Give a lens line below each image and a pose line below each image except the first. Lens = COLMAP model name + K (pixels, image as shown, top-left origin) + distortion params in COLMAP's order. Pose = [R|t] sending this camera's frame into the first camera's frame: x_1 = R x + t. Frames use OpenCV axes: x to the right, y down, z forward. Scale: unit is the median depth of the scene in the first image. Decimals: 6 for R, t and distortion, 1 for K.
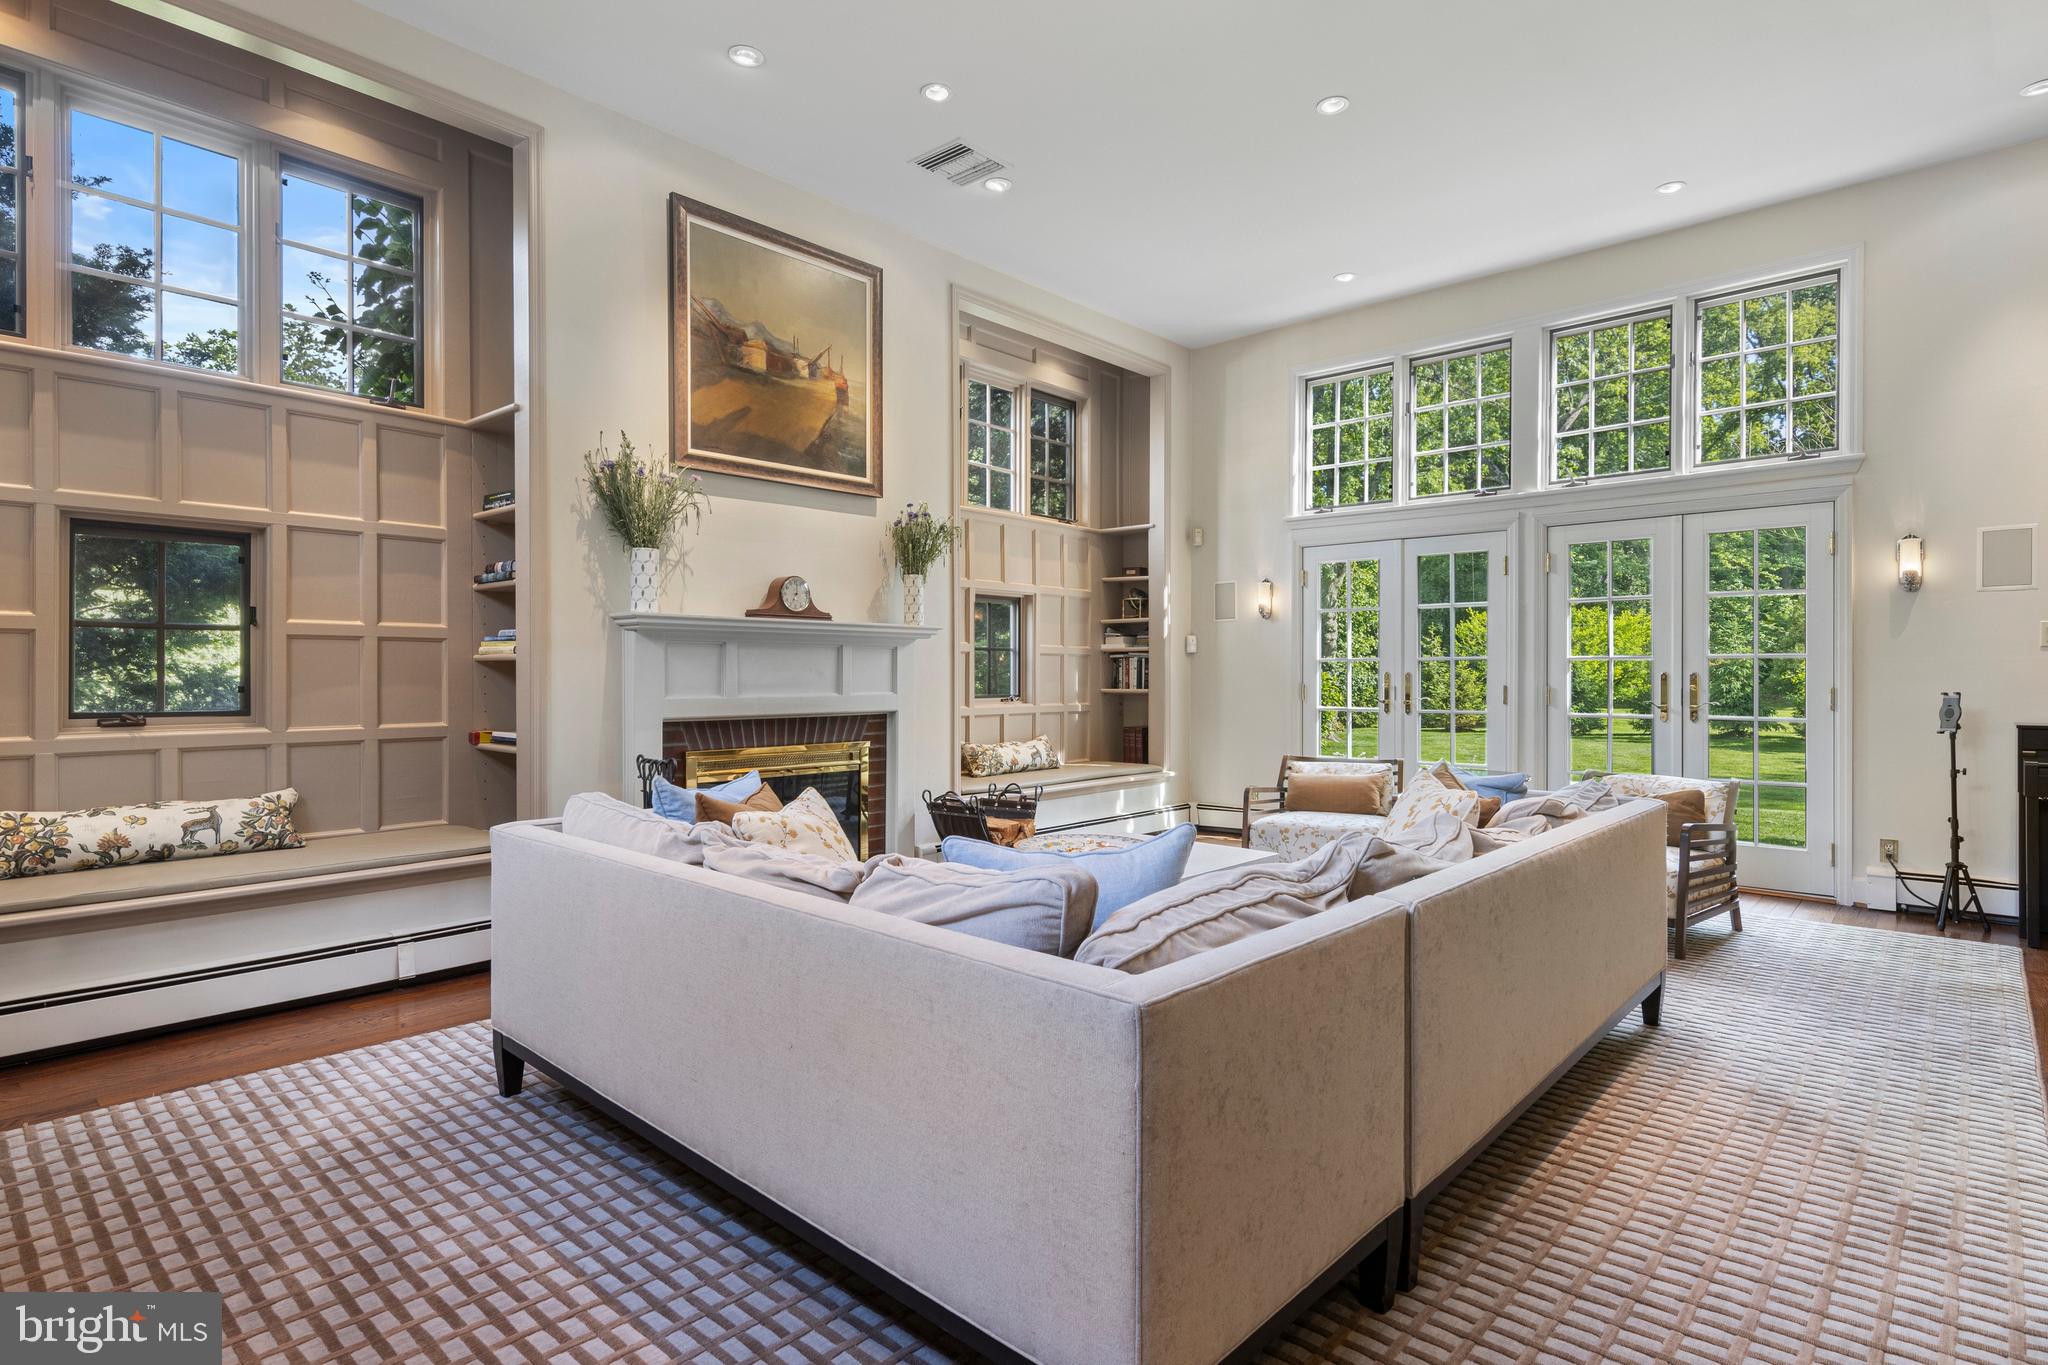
lens RADIAL K [[1057.9, 0, 1032.9], [0, 1057.9, 677.5], [0, 0, 1]] dist [0.013203, -0.001987]
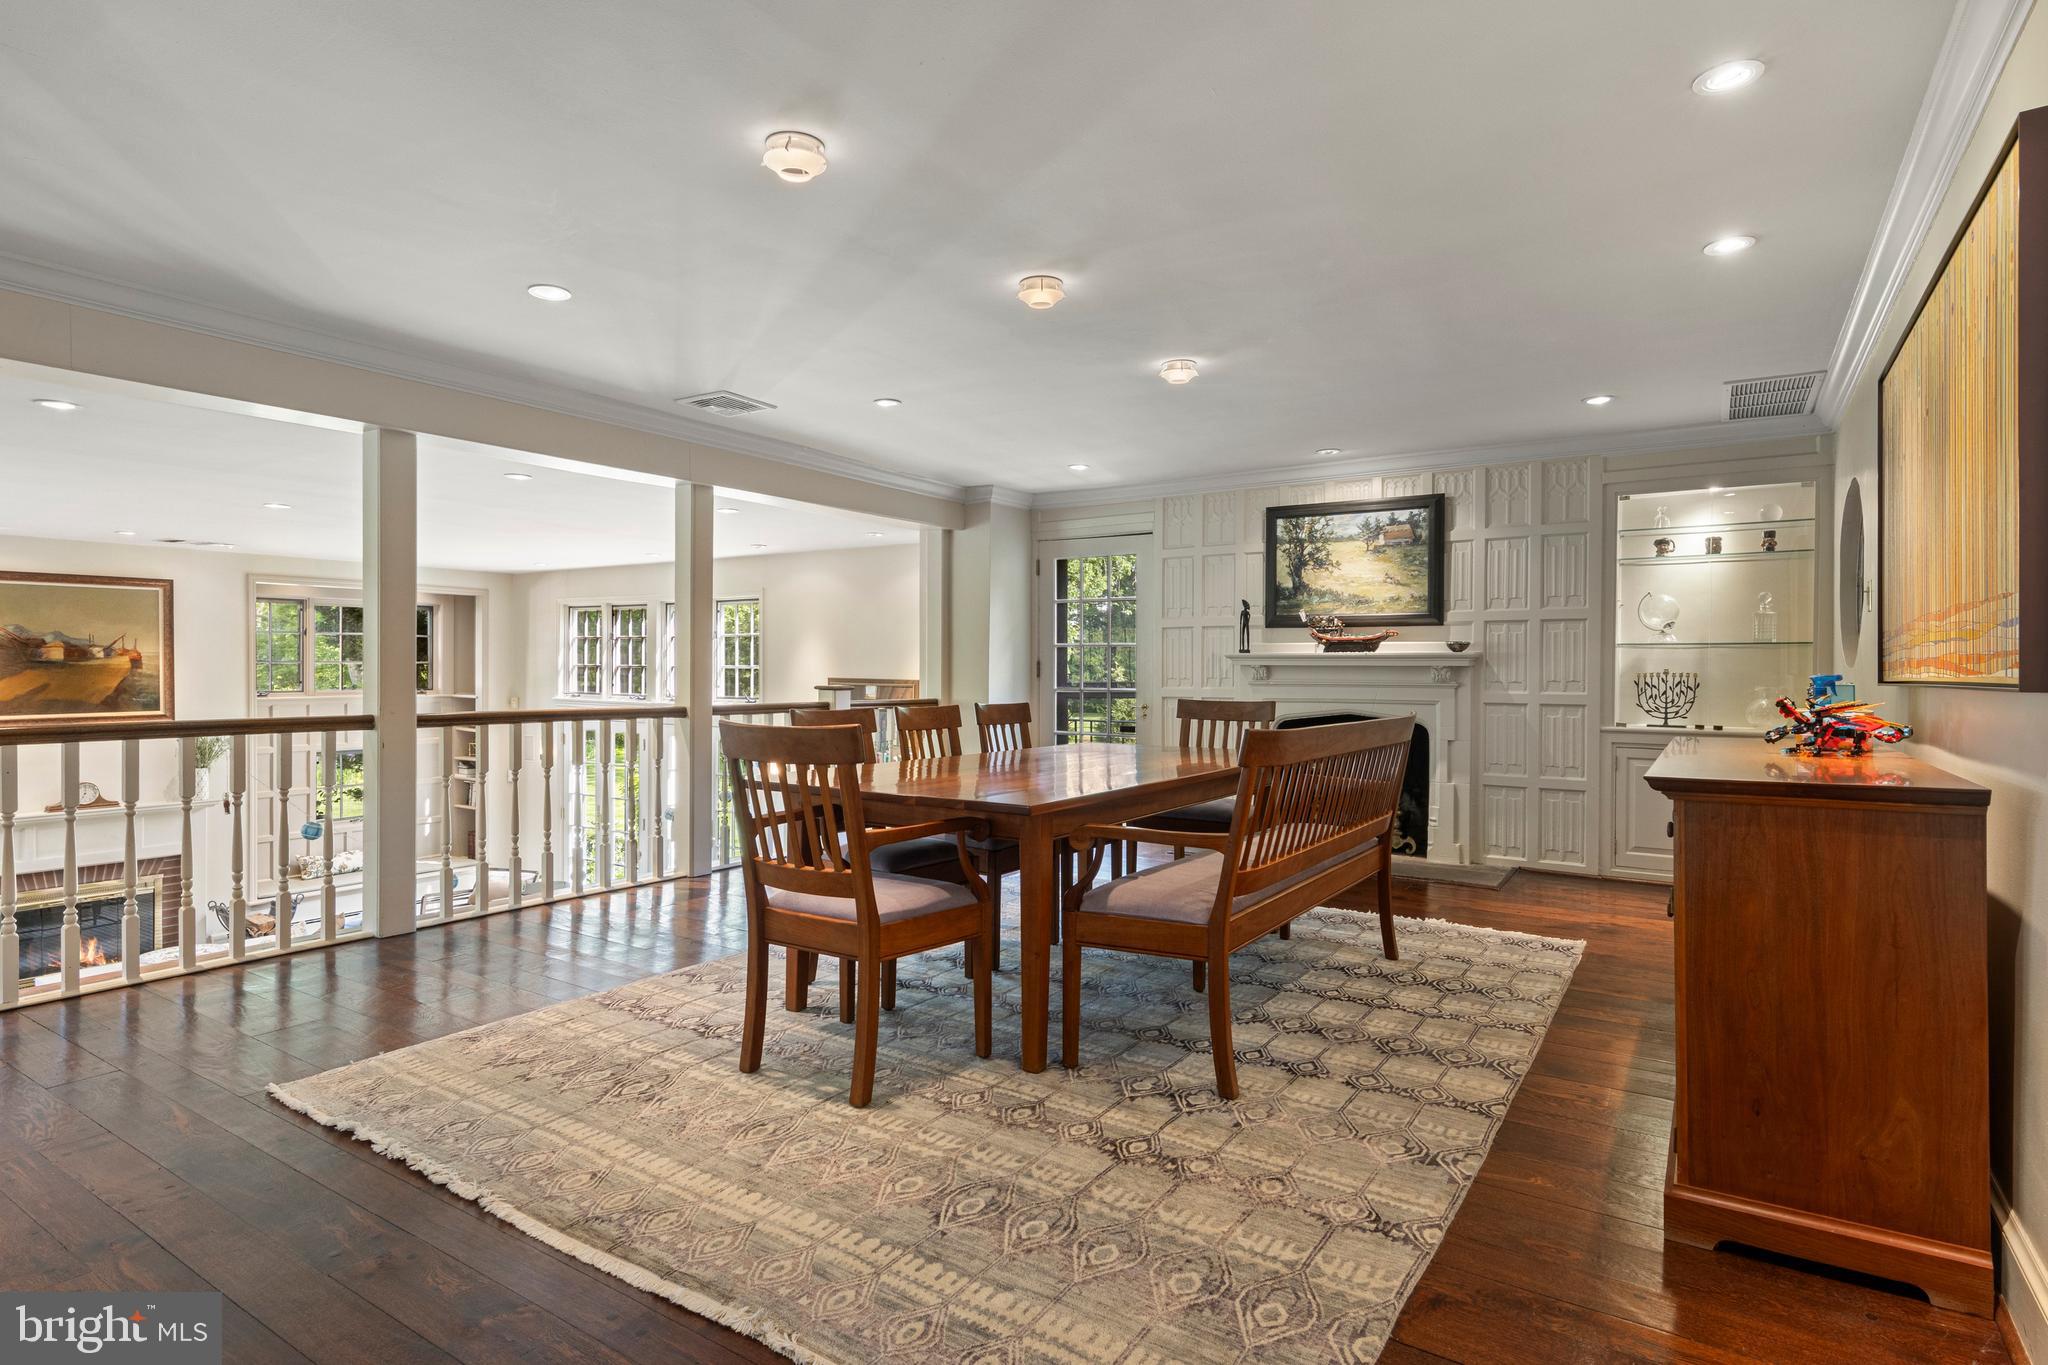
lens RADIAL K [[1057.9, 0, 1016.4], [0, 1057.9, 683.9], [0, 0, 1]] dist [0.013203, -0.001987]
pose [[0.989708, 0.004860, 0.143016, 0.956782], [-0.006752, 0.999896, 0.012750, -0.274628], [-0.142939, -0.013585, 0.989638, -0.841151]]
